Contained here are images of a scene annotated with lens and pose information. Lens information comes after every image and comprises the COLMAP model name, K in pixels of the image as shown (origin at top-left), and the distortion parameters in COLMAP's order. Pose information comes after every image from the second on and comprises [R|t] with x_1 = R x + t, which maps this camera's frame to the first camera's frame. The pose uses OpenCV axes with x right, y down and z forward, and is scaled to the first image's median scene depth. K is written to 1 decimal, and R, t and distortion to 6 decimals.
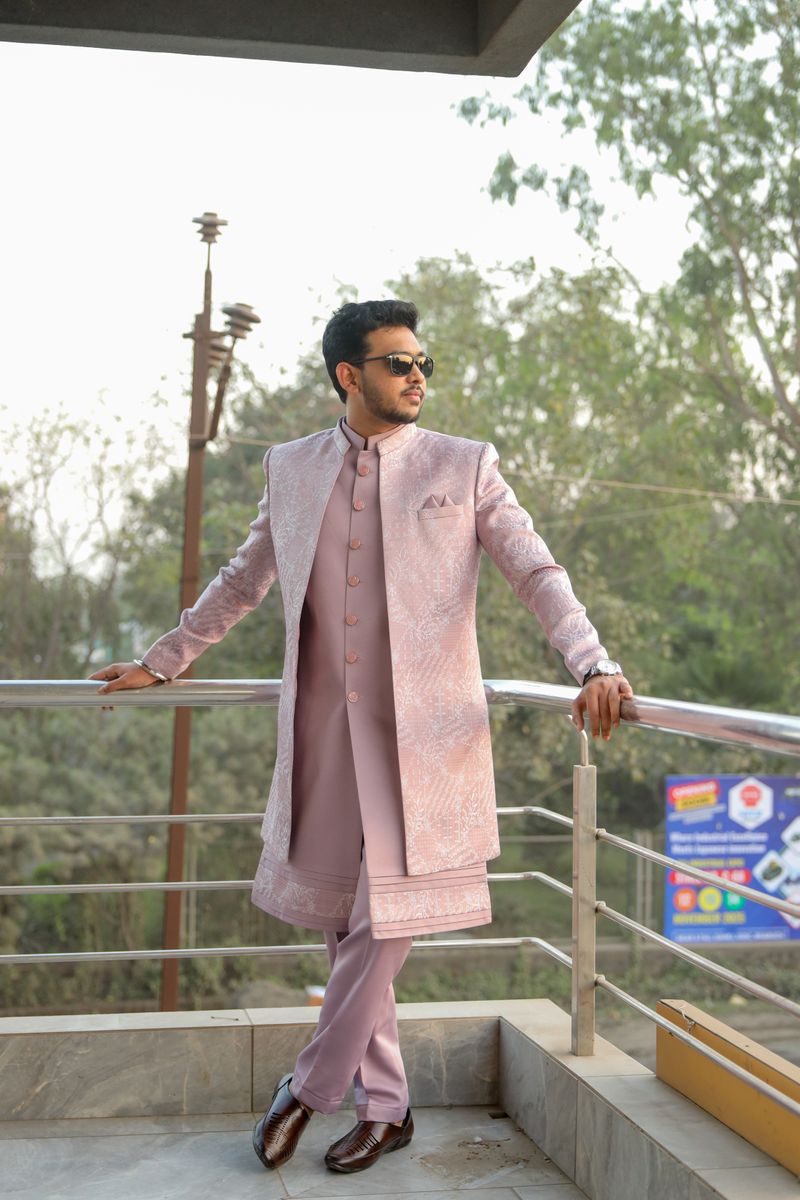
lens RADIAL K [[1605.6, 0, 400.0], [0, 1605.6, 600.0], [0, 0, 1]] dist [0.339001, -1.139774]
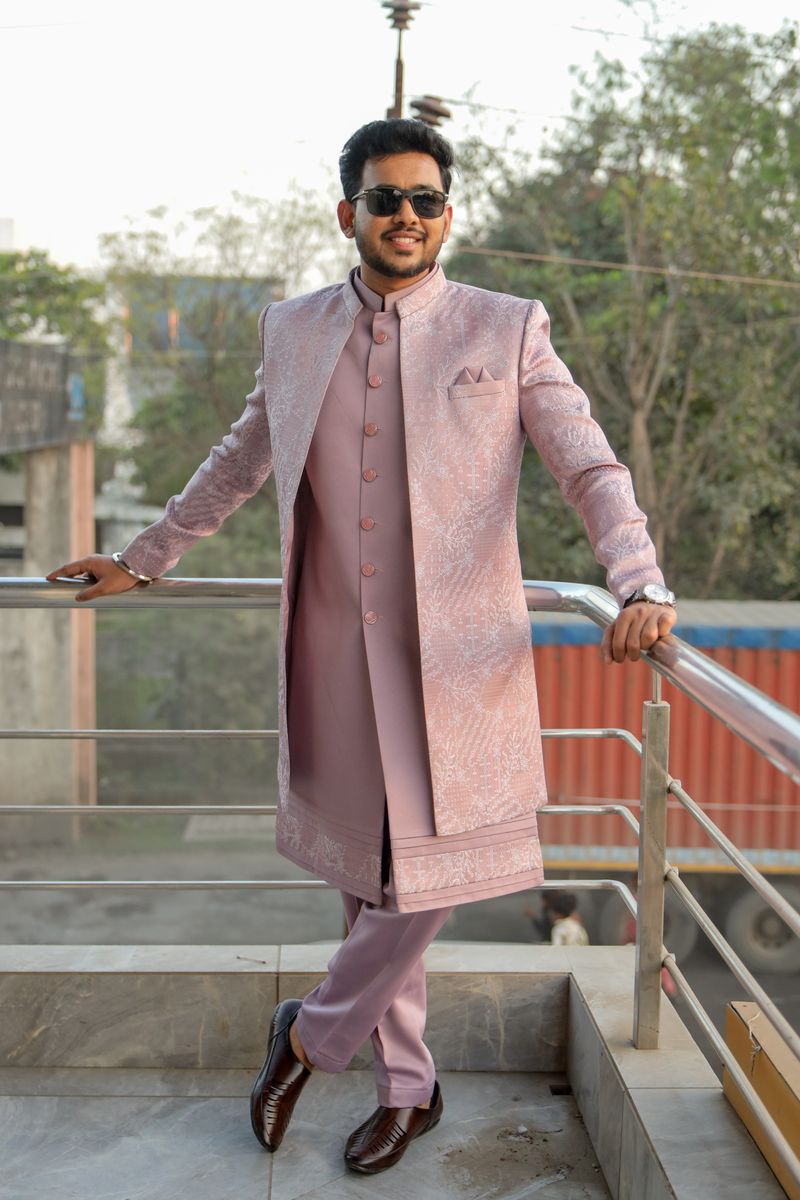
lens RADIAL K [[1605.6, 0, 400.0], [0, 1605.6, 600.0], [0, 0, 1]] dist [0.339001, -1.139774]
pose [[0.989118, 0.023623, -0.145215, 0.099107], [-0.005799, 0.992518, 0.121957, -0.045227], [0.147010, -0.119788, 0.981855, 0.185141]]
